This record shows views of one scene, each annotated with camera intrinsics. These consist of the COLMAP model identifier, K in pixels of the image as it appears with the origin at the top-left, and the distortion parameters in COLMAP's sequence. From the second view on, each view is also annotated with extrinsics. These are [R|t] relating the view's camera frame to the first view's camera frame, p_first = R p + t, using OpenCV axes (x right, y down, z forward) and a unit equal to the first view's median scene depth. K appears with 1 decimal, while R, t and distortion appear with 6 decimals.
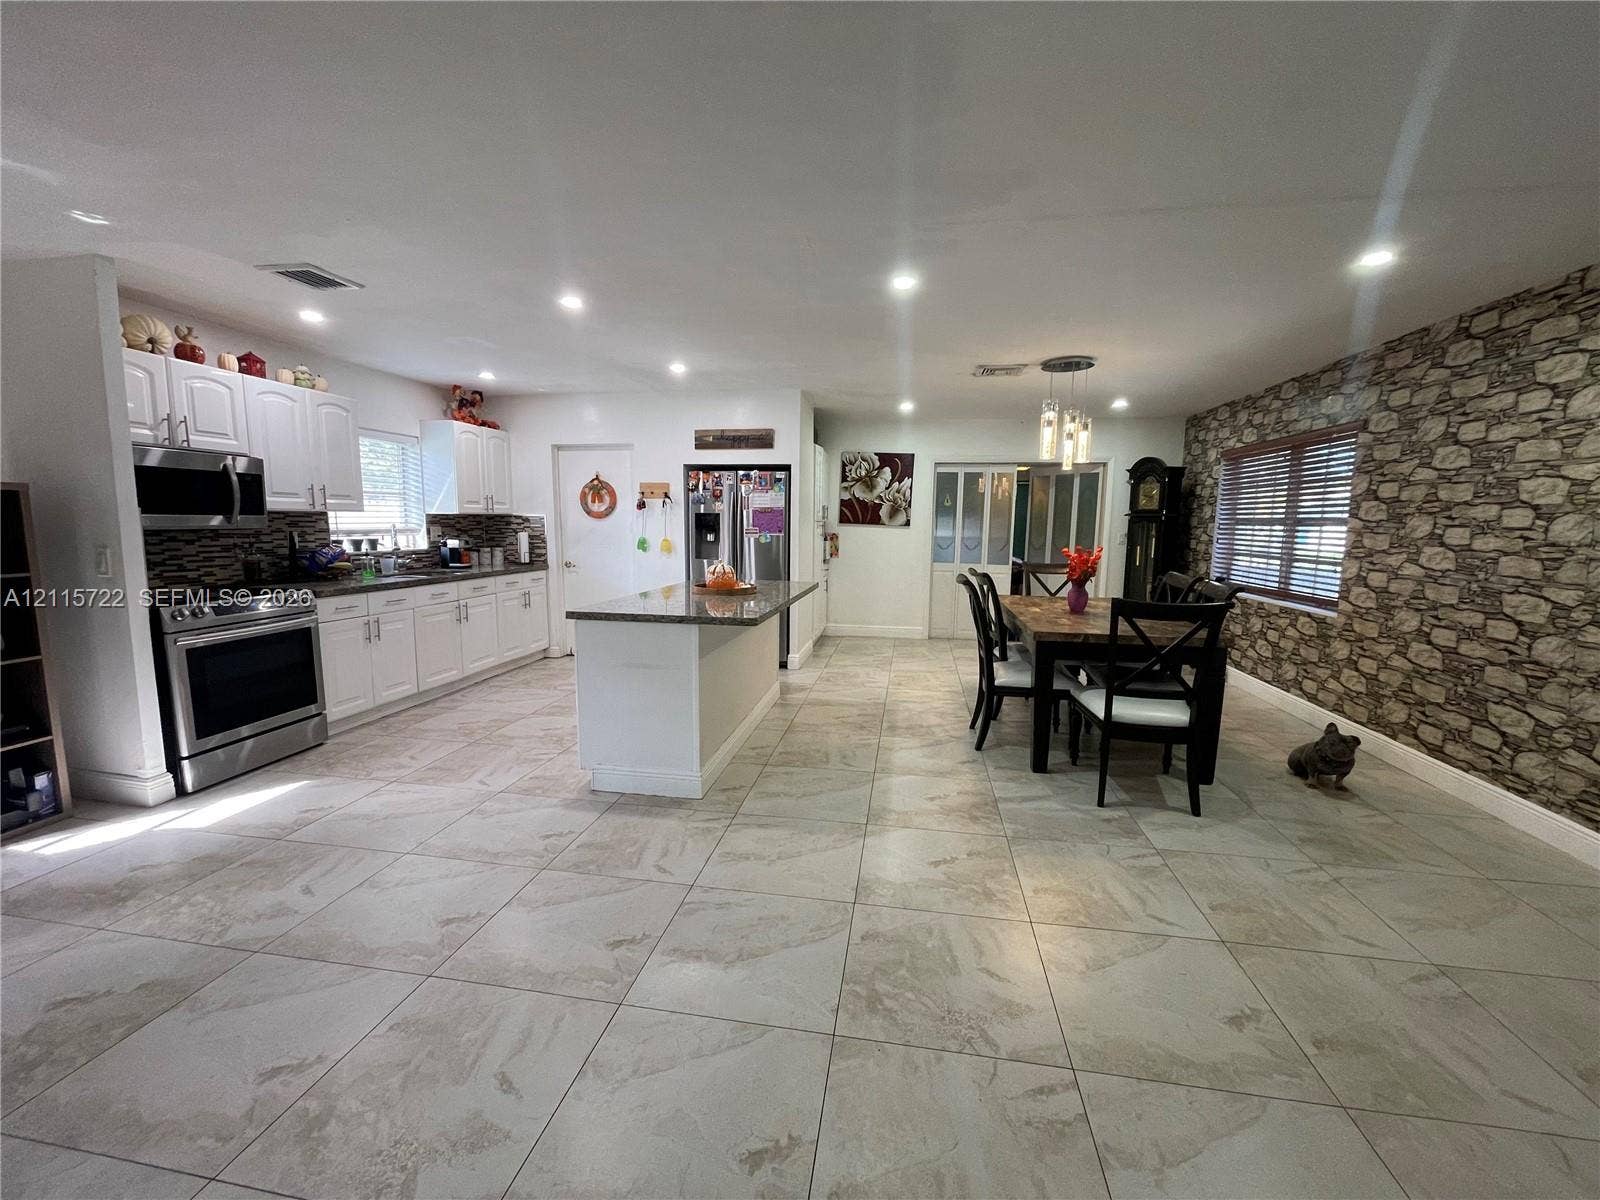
lens RADIAL K [[642.3, 0, 806.2], [0, 642.3, 603.4], [0, 0, 1]] dist [-0.002162, -0.000170]
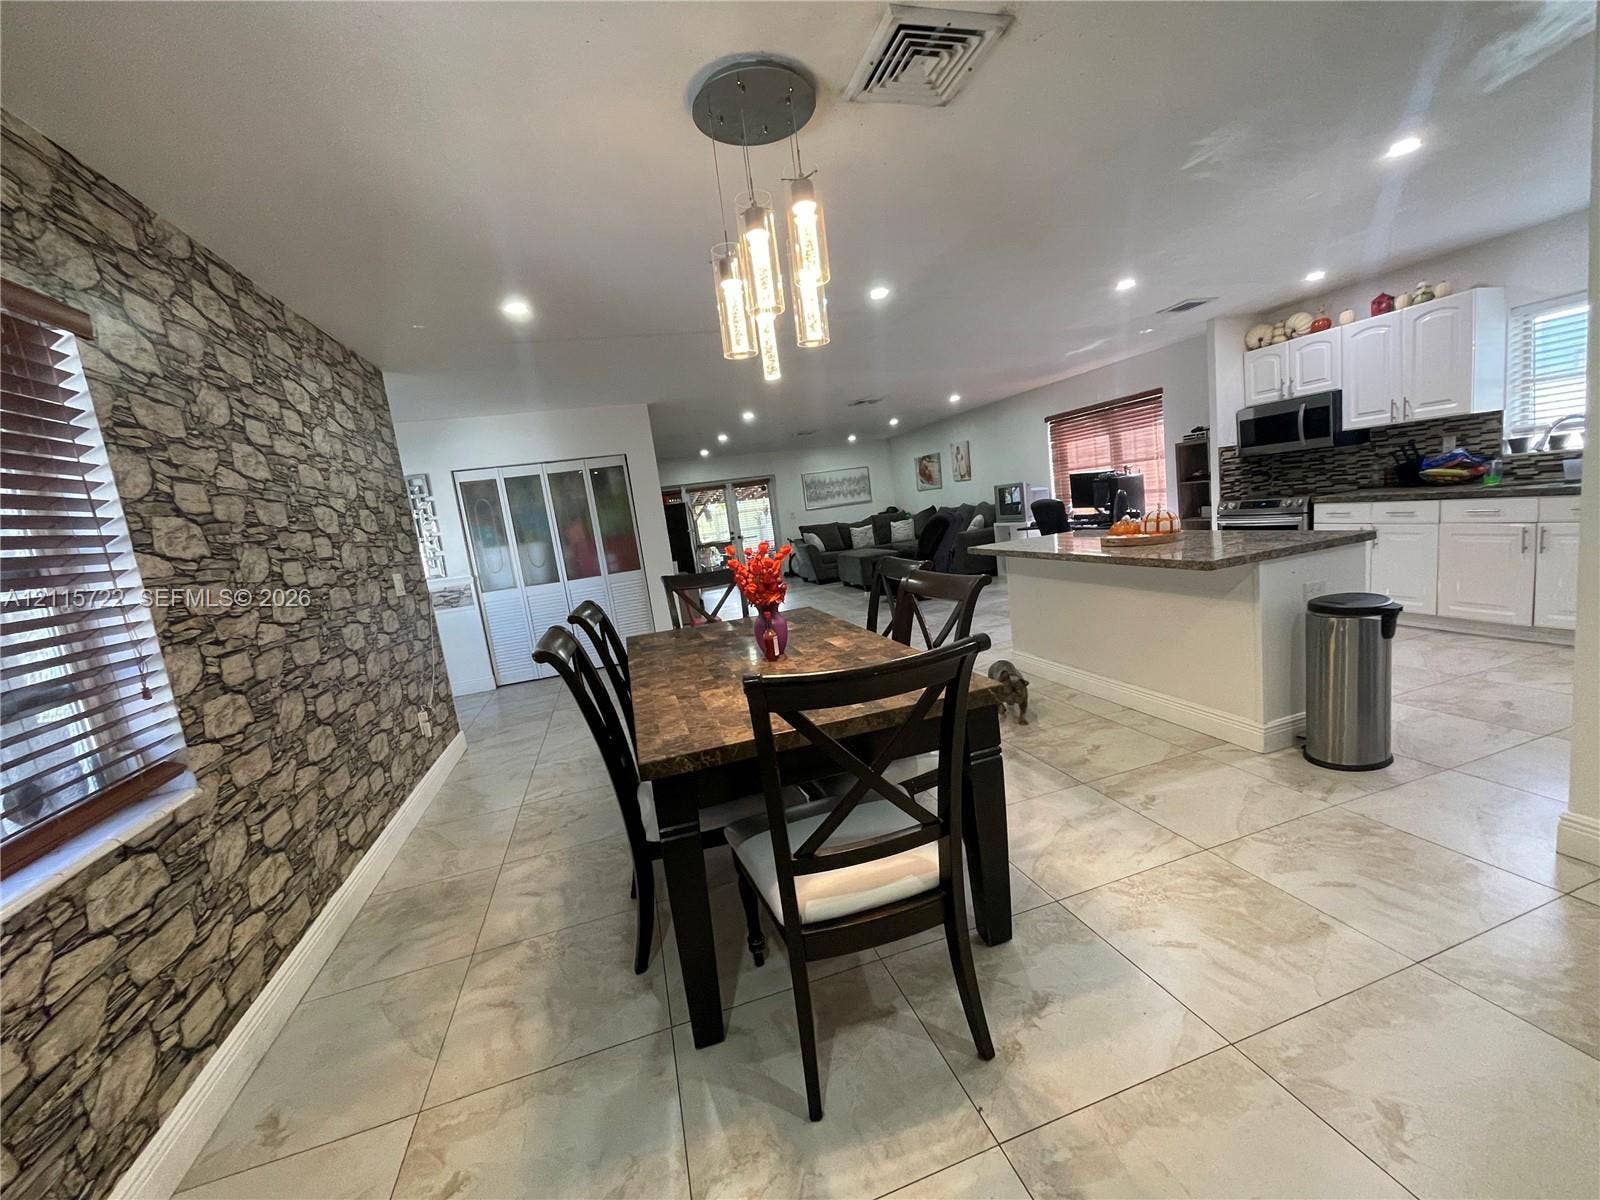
lens RADIAL K [[642.3, 0, 806.2], [0, 642.3, 603.4], [0, 0, 1]] dist [-0.002162, -0.000170]
pose [[-0.894820, 0.163796, -0.415294, 0.470287], [0.057593, 0.964840, 0.256451, -0.133619], [0.442698, 0.205559, -0.872791, 1.128553]]
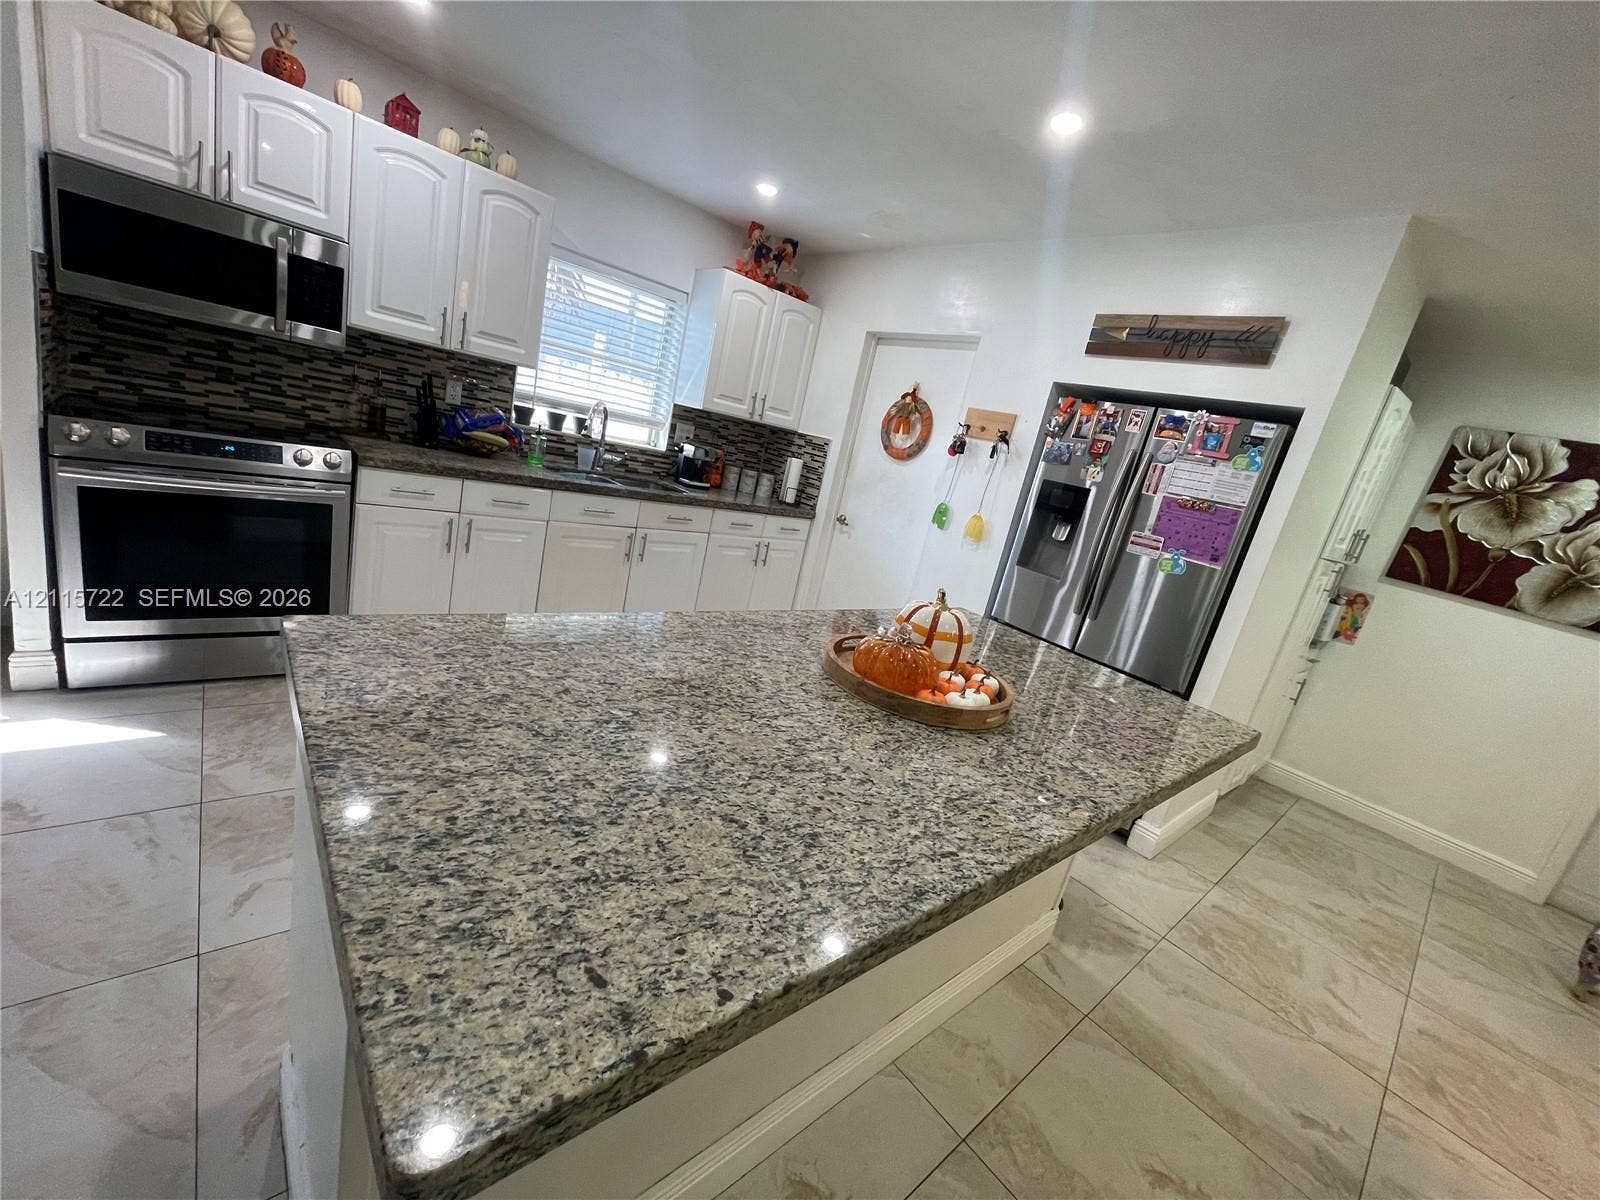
lens RADIAL K [[642.3, 0, 806.2], [0, 642.3, 603.4], [0, 0, 1]] dist [-0.002162, -0.000170]
pose [[0.756625, 0.310855, -0.575228, 0.009388], [-0.287154, 0.948354, 0.134786, -0.063006], [0.587419, 0.063197, 0.806812, 0.491735]]
